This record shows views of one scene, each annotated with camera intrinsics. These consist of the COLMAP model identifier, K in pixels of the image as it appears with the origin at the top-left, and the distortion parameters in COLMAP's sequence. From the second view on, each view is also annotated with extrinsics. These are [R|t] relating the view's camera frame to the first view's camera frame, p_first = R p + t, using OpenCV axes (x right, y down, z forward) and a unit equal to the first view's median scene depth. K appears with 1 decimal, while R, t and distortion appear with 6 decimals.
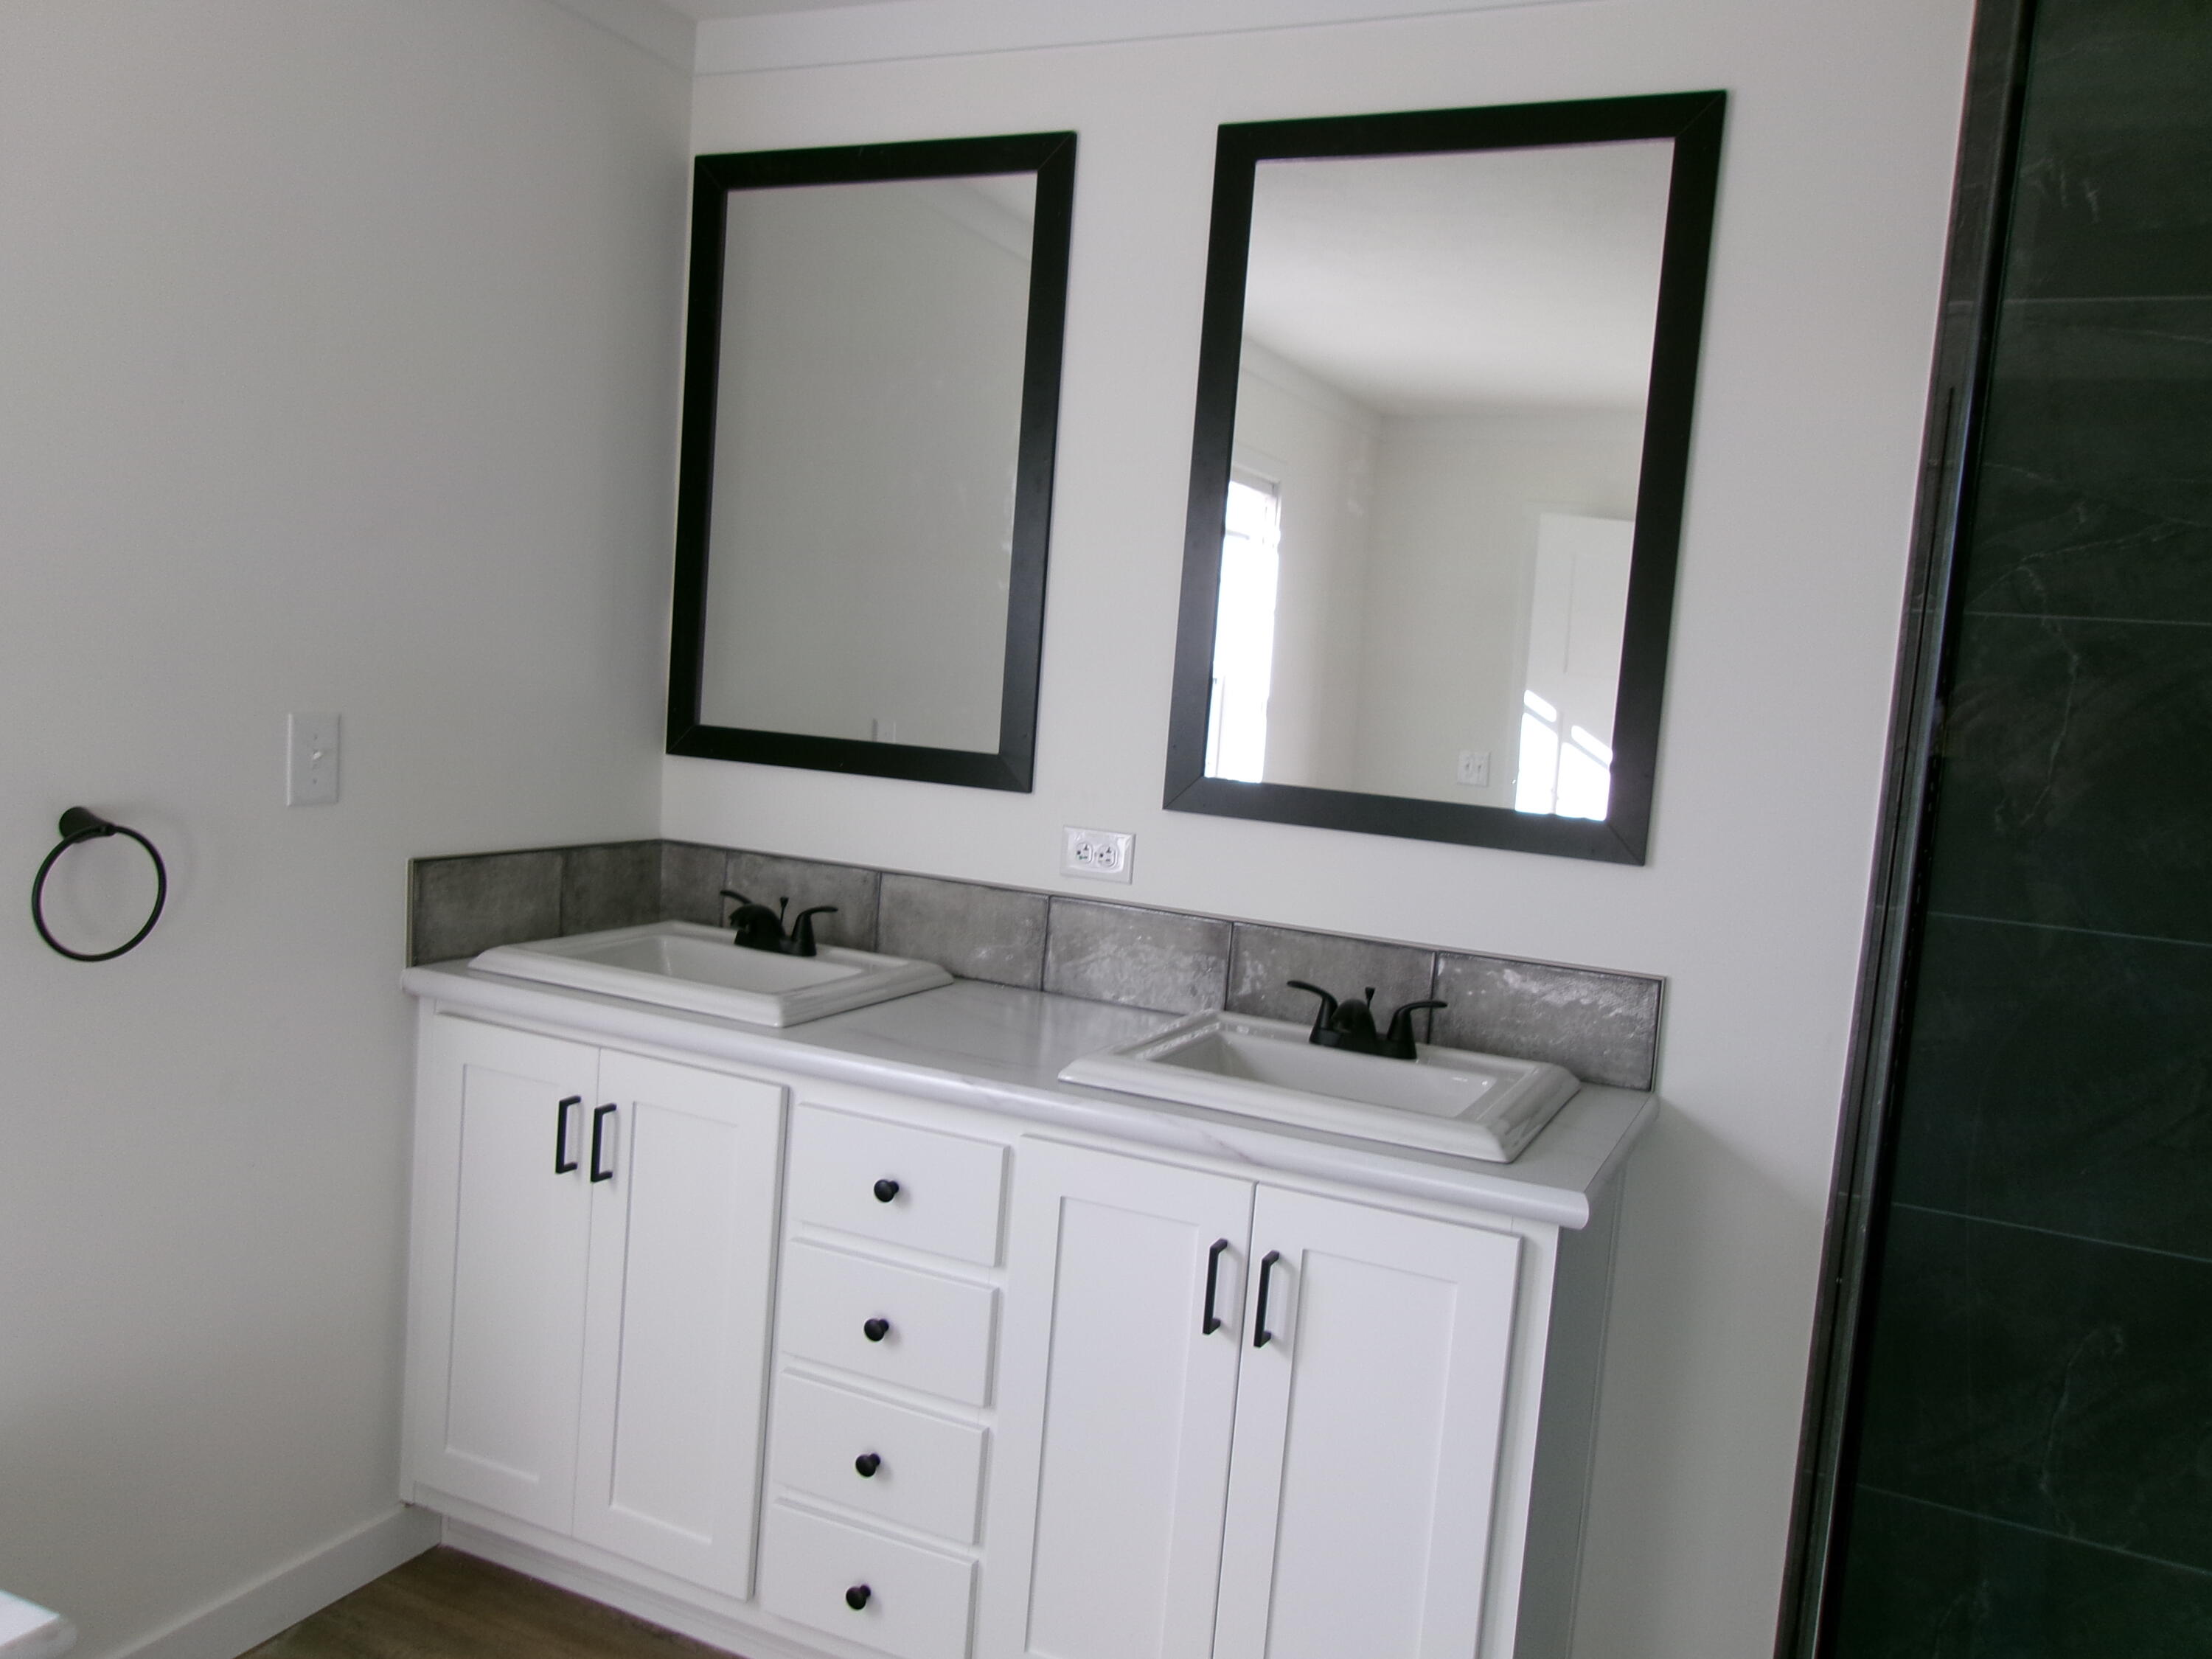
lens RADIAL K [[1716.6, 0, 1104.4], [0, 1716.6, 837.0], [0, 0, 1]] dist [-0.012996, 0.022032]
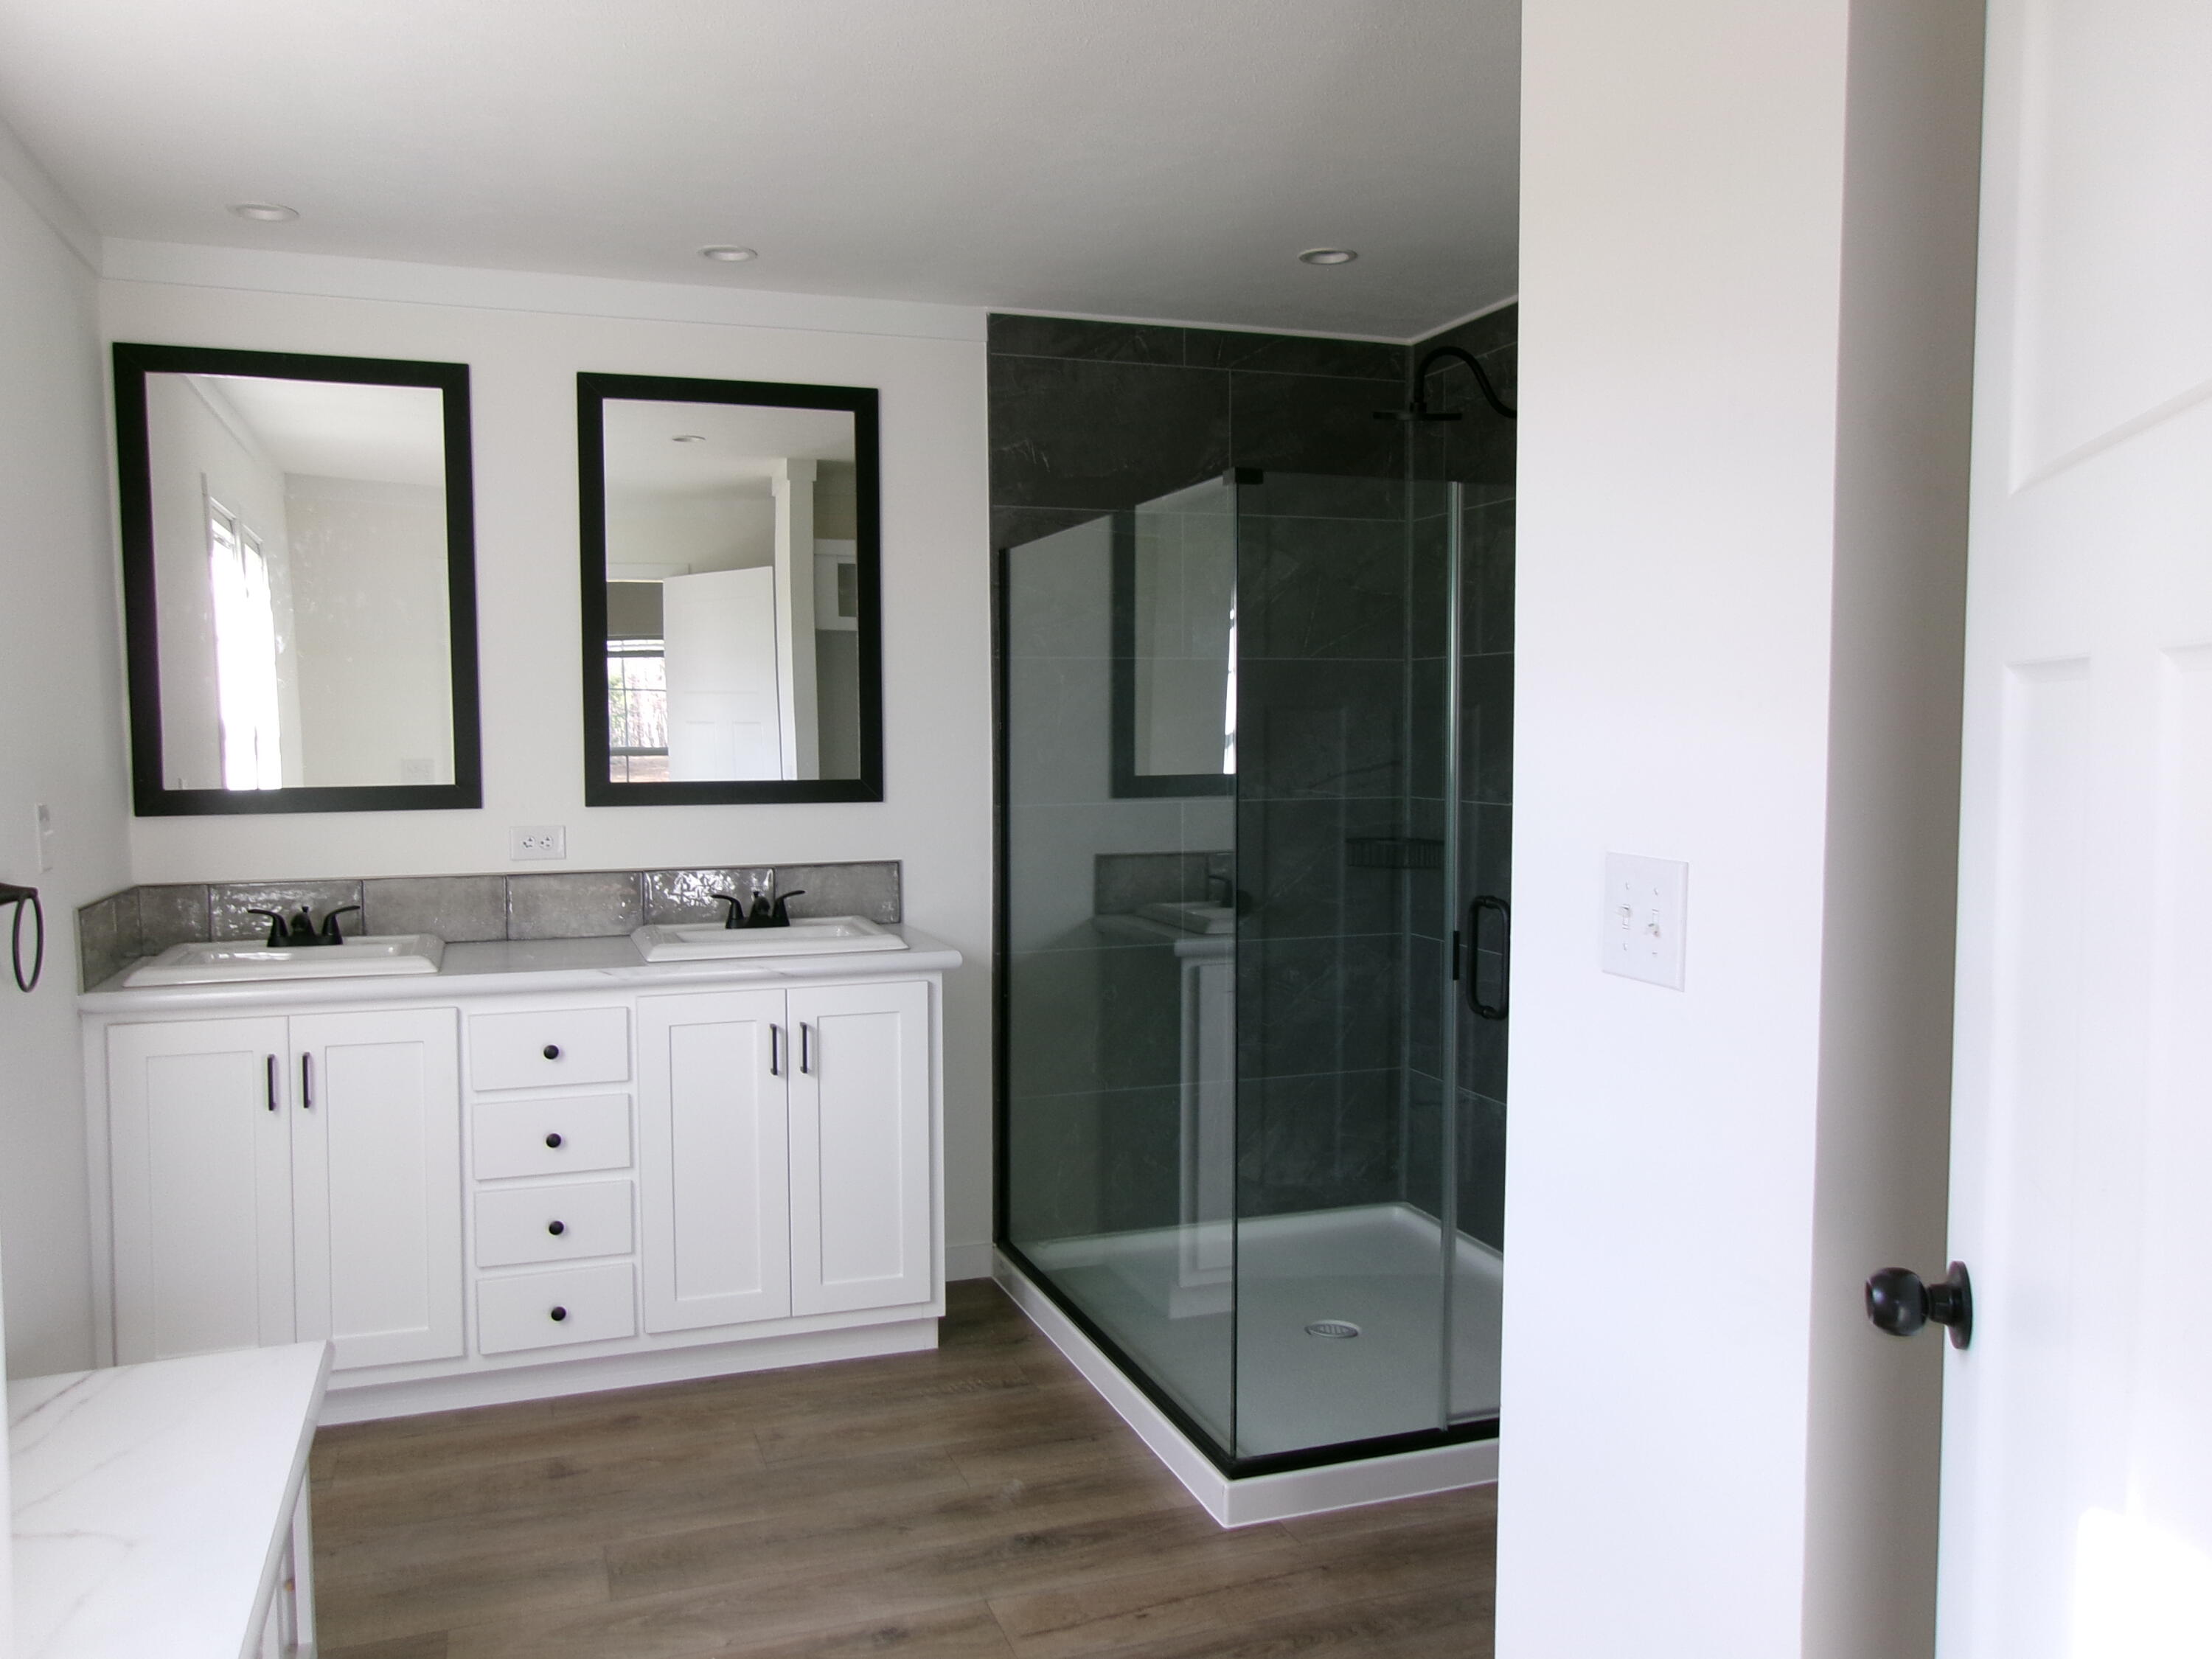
lens RADIAL K [[1716.6, 0, 1109.7], [0, 1716.6, 830.7], [0, 0, 1]] dist [-0.012996, 0.022032]
pose [[0.716631, -0.126134, 0.685952, -0.669156], [0.126597, 0.990698, 0.049912, -0.011784], [-0.685867, 0.051071, 0.725933, -0.433013]]
